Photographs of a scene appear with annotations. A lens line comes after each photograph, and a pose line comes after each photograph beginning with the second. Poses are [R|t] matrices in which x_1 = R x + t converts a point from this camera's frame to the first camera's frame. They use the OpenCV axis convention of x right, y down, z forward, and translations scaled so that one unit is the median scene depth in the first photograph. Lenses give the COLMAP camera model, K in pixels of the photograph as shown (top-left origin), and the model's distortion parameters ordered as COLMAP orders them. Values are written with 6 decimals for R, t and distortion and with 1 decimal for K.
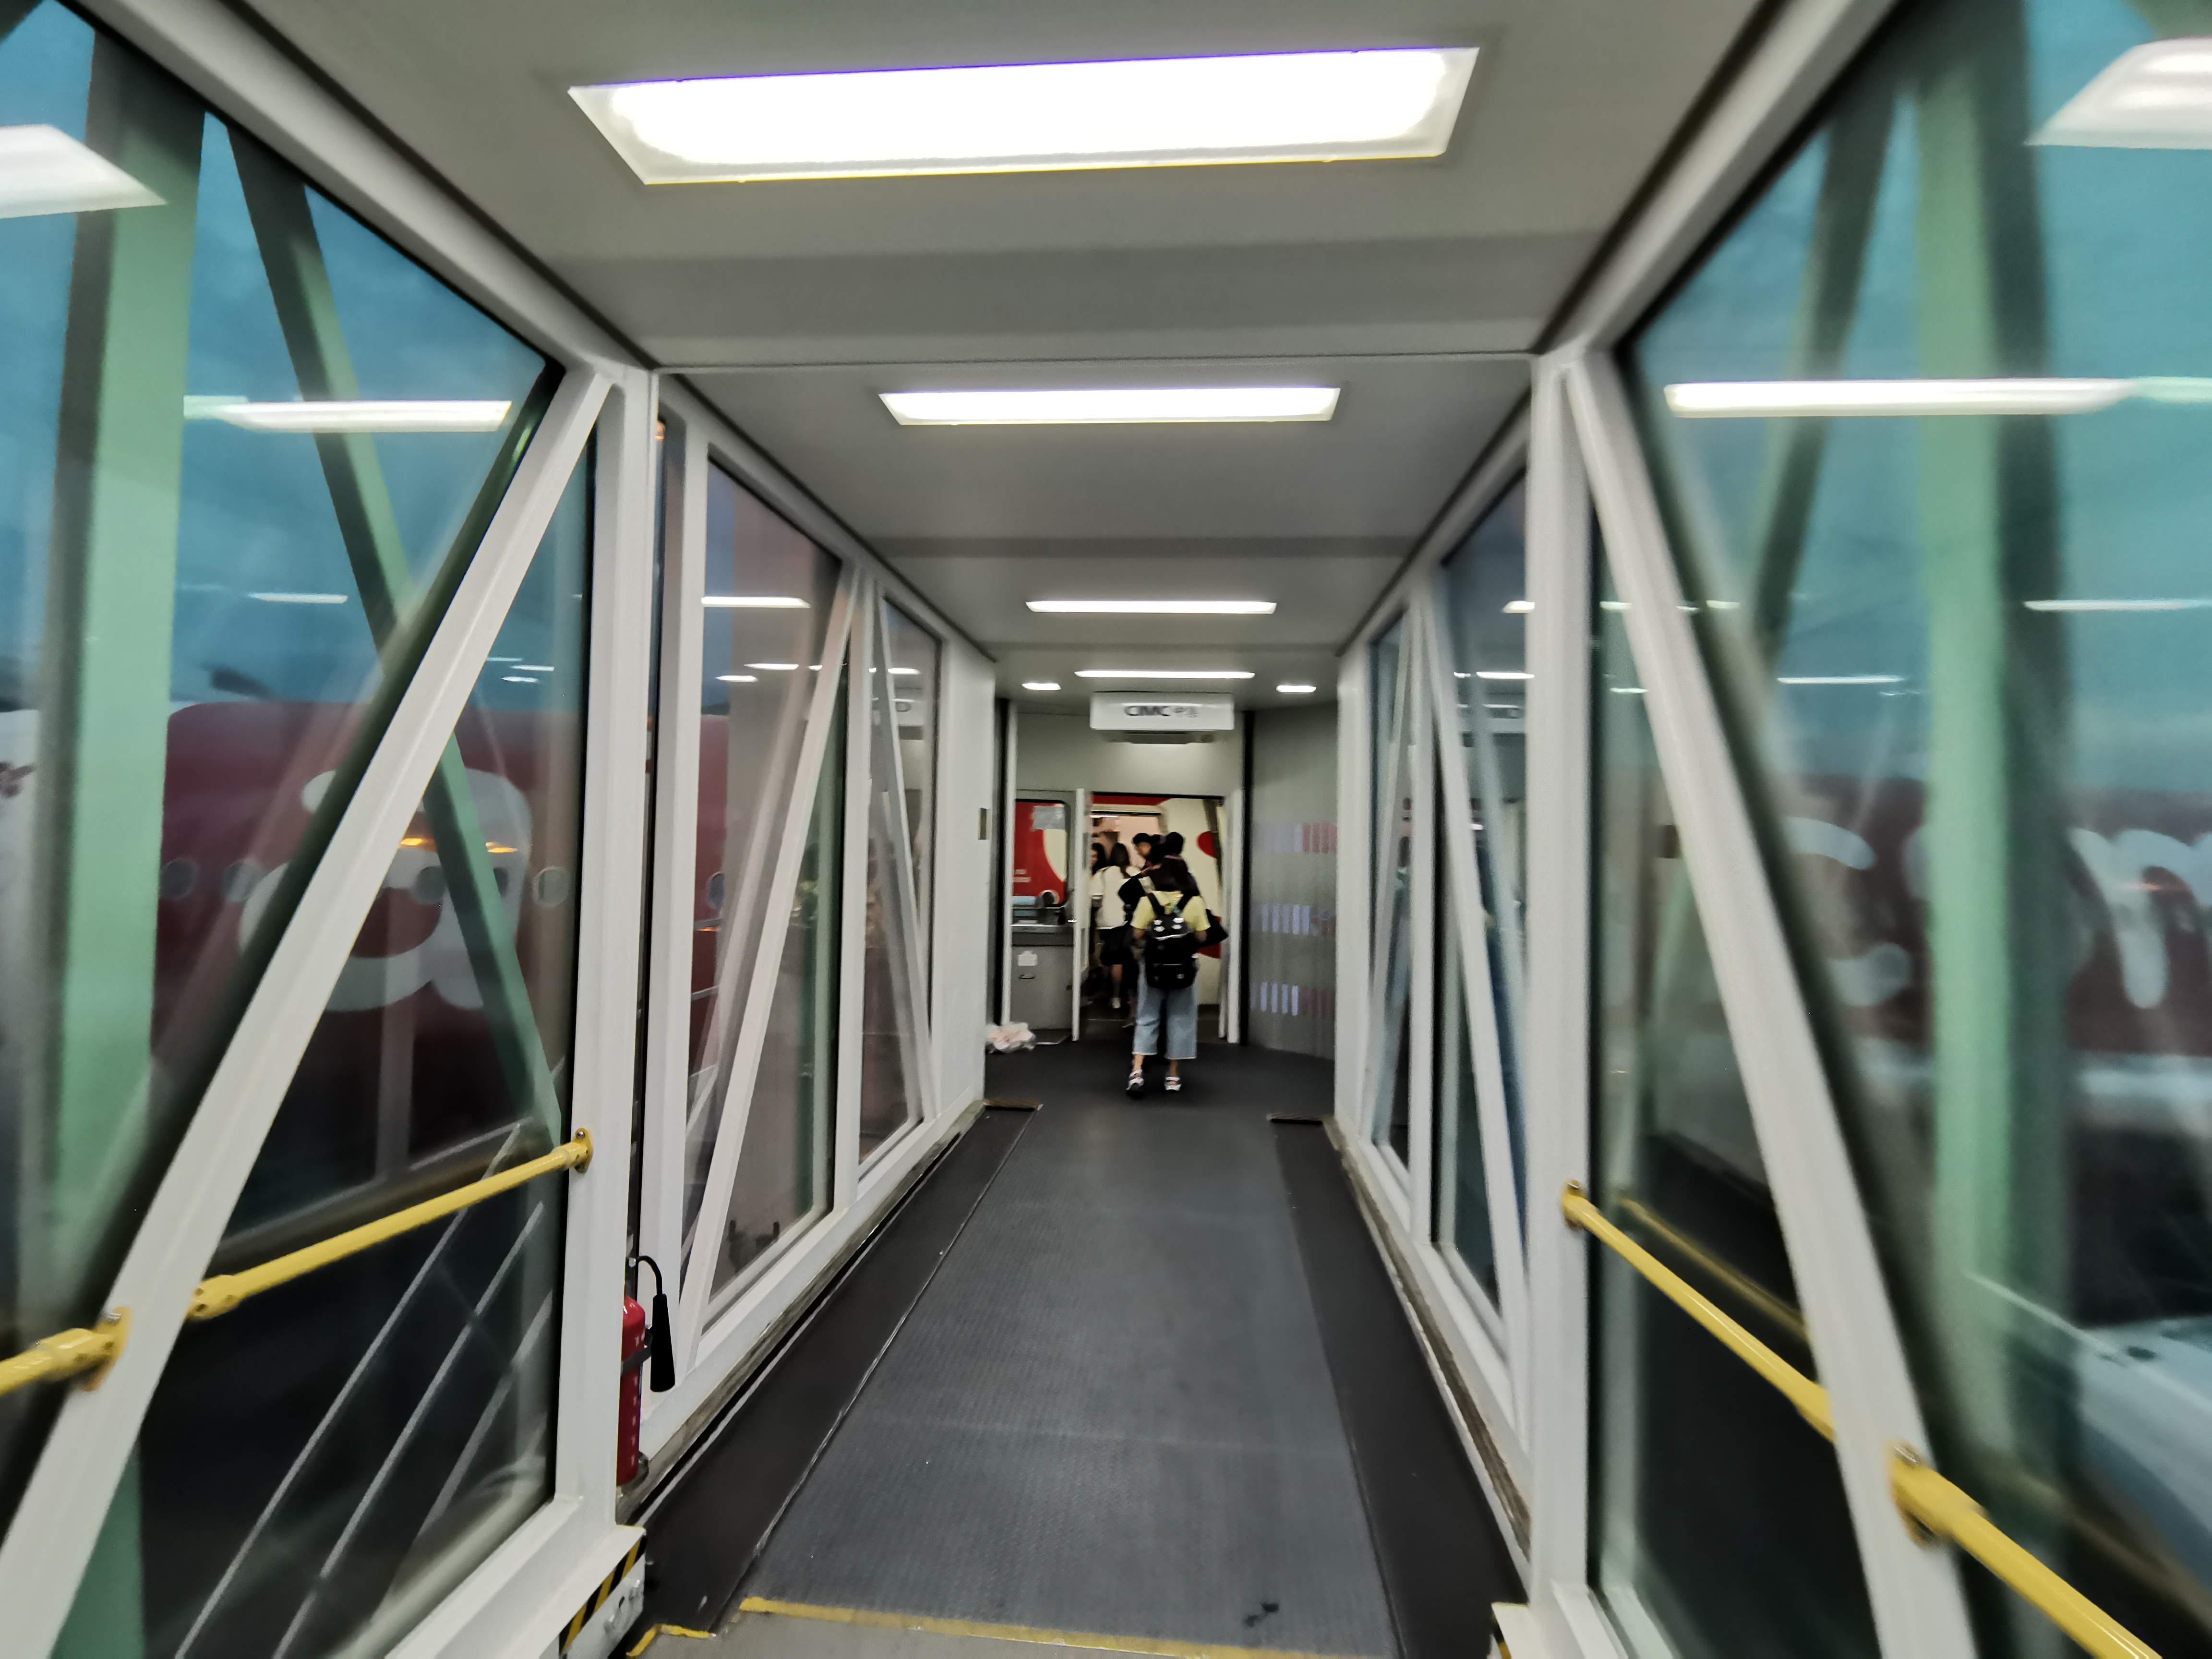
lens RADIAL K [[1115.8, 0, 1106.0], [0, 1115.8, 829.5], [0, 0, 1]] dist [-0.000524, -0.000165]
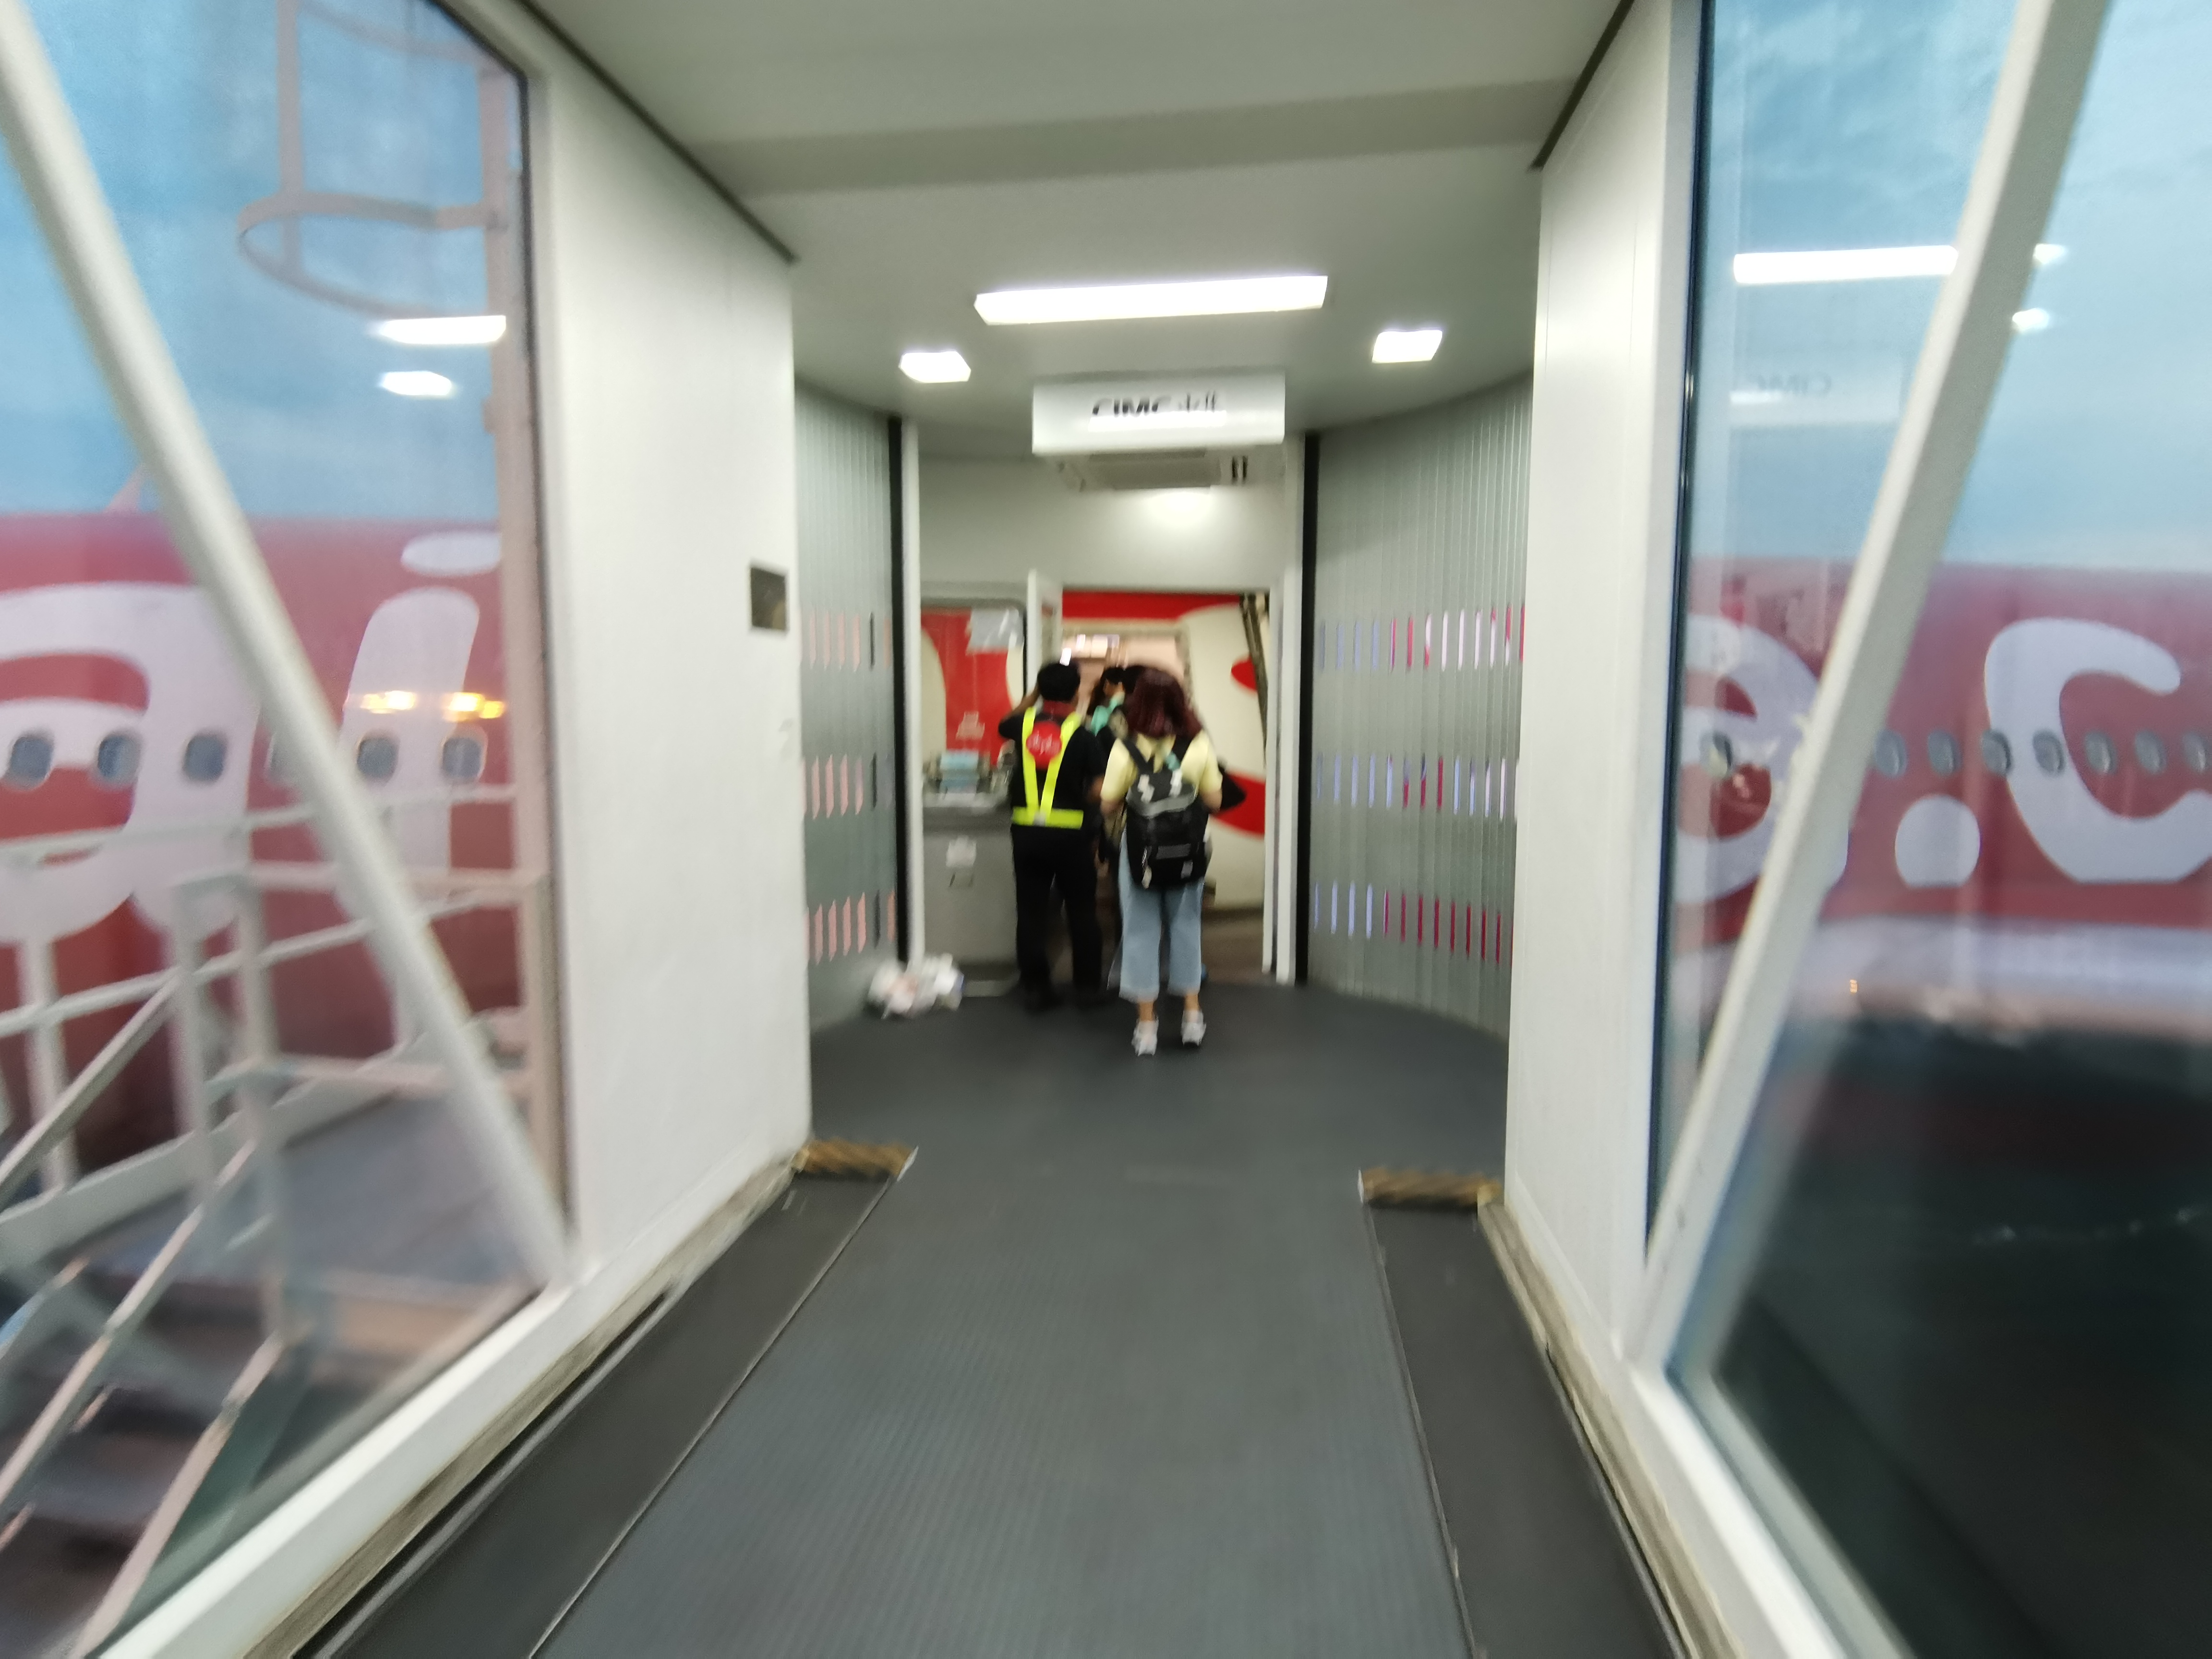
lens RADIAL K [[1115.8, 0, 1106.0], [0, 1115.8, 829.5], [0, 0, 1]] dist [-0.000524, -0.000165]
pose [[0.999016, -0.015342, -0.041621, 0.045259], [0.020443, 0.991942, 0.125030, 0.029212], [0.039368, -0.125757, 0.991280, 0.427168]]
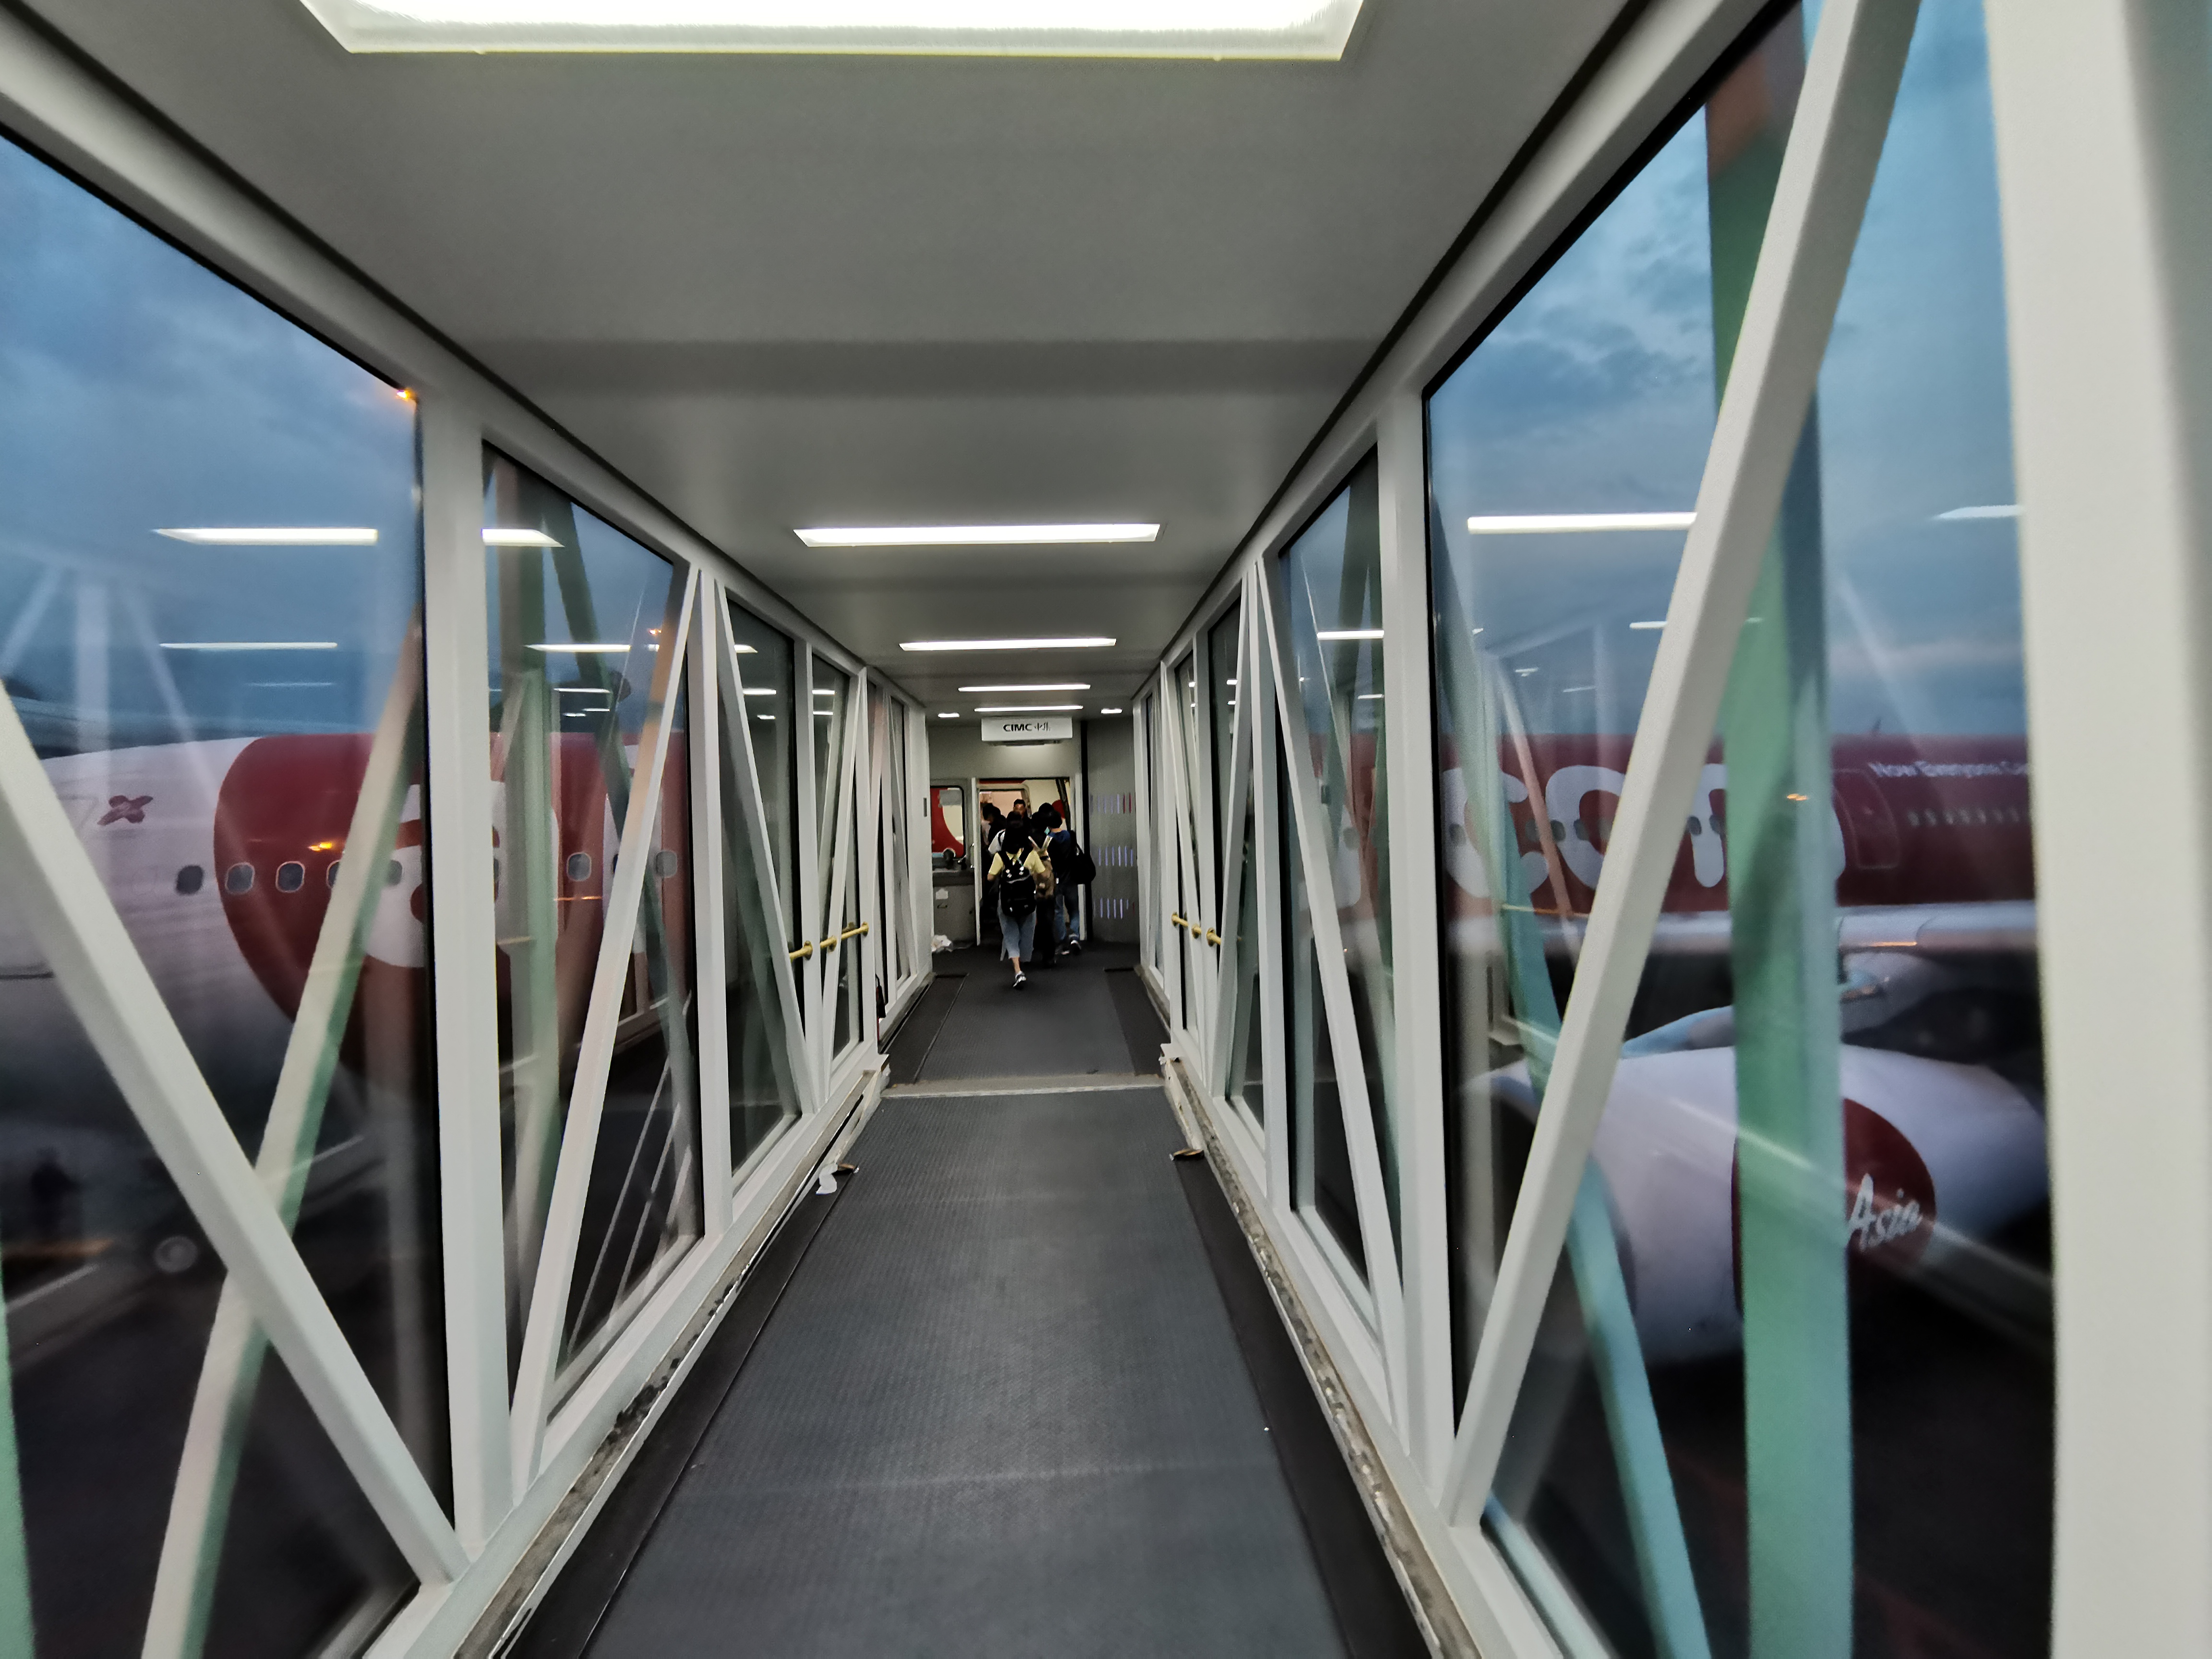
lens RADIAL K [[1101.7, 0, 1144.6], [0, 1101.7, 824.3], [0, 0, 1]] dist [0.001087, 0.000175]
pose [[0.984361, -0.050745, 0.168694, -0.054943], [0.045337, 0.998332, 0.035758, -0.018783], [-0.170227, -0.027551, 0.985020, -0.549304]]
